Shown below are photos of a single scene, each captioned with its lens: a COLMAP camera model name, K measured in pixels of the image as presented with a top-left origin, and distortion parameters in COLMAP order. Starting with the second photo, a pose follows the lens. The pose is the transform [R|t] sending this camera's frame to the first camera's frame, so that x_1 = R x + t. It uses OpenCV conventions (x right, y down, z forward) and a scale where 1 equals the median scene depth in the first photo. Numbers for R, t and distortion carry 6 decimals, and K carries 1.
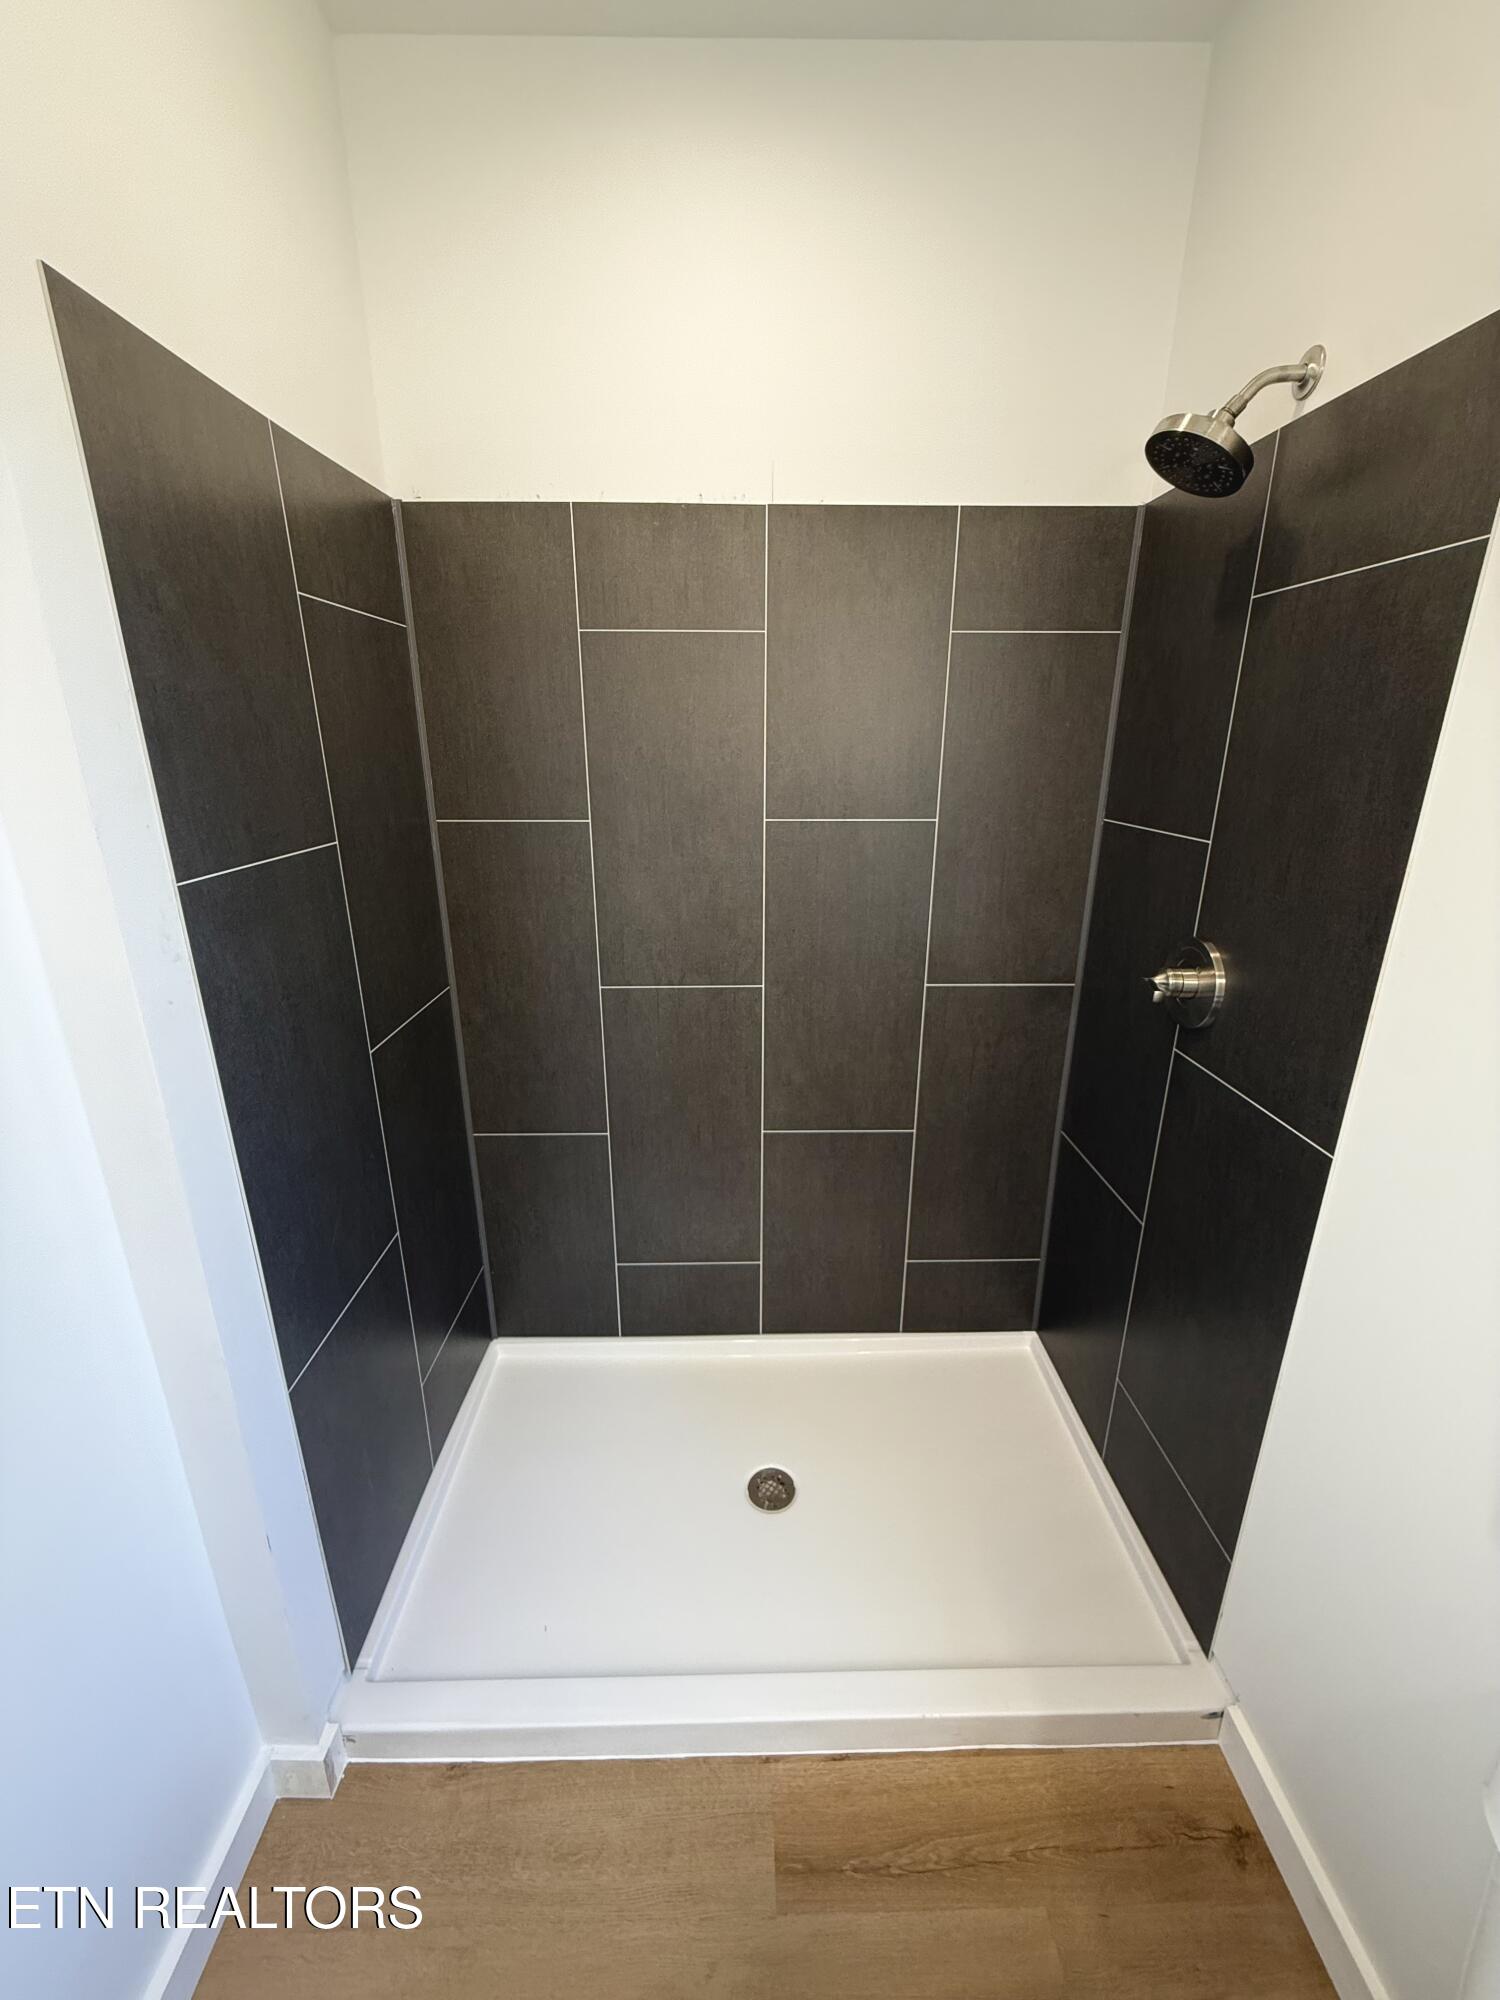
lens RADIAL K [[801.7, 0, 742.8], [0, 801.7, 992.9], [0, 0, 1]] dist [-0.000535, 0.000158]
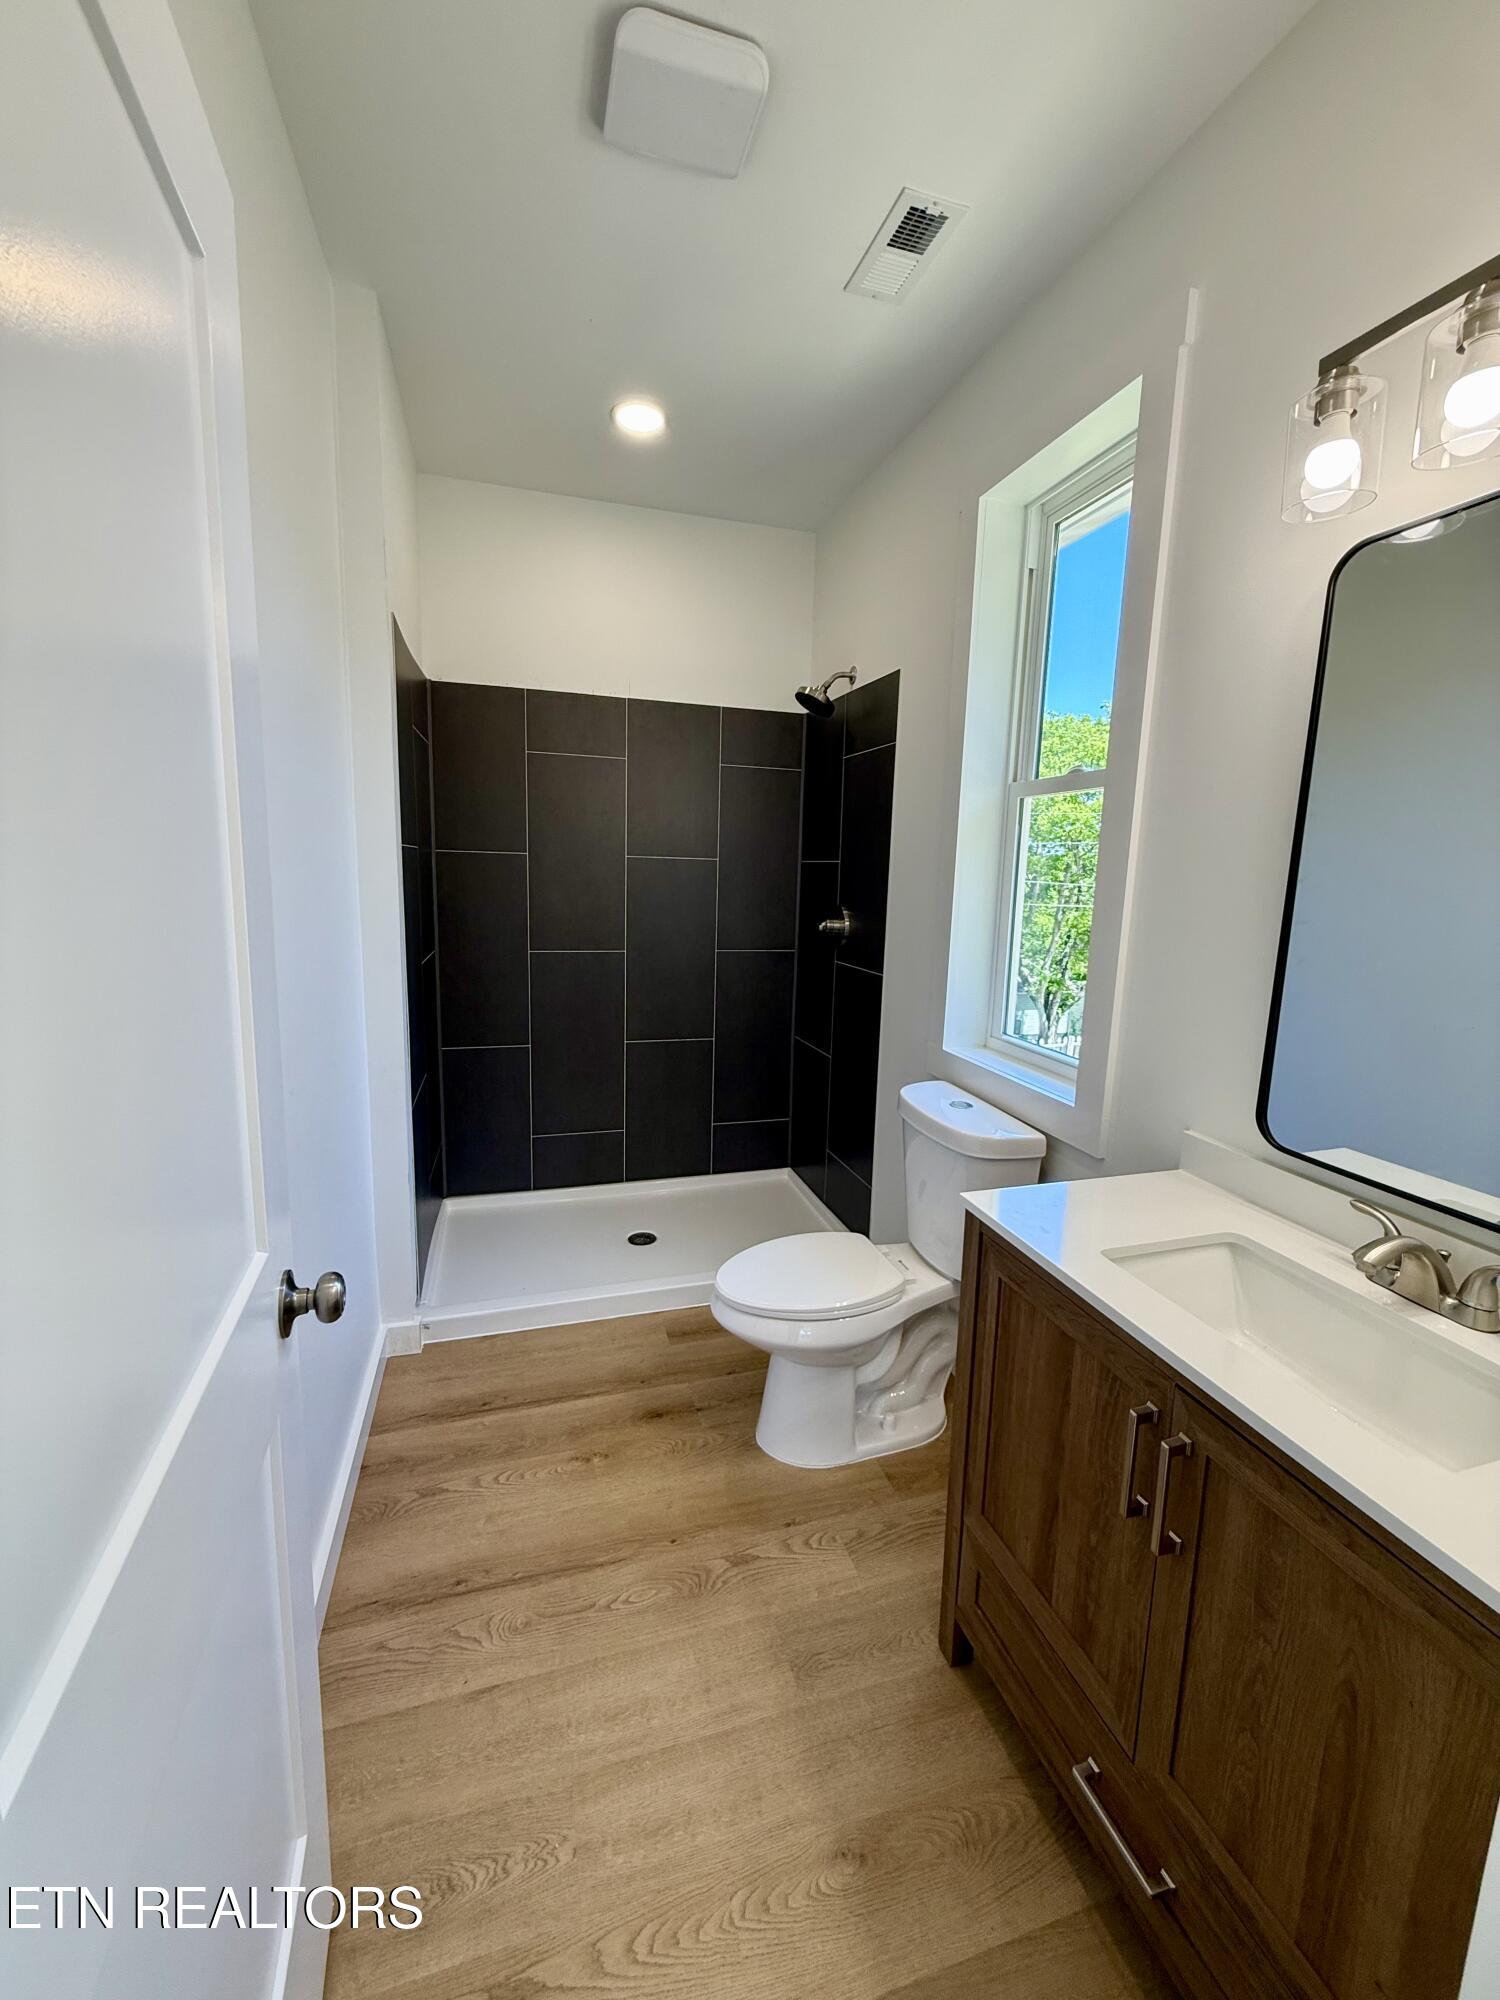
lens RADIAL K [[801.7, 0, 742.8], [0, 801.7, 992.9], [0, 0, 1]] dist [-0.000535, 0.000158]
pose [[0.963520, -0.014689, 0.267233, -0.222766], [0.053122, 0.989123, -0.137166, 0.379788], [-0.262311, 0.146358, 0.953820, -0.816023]]
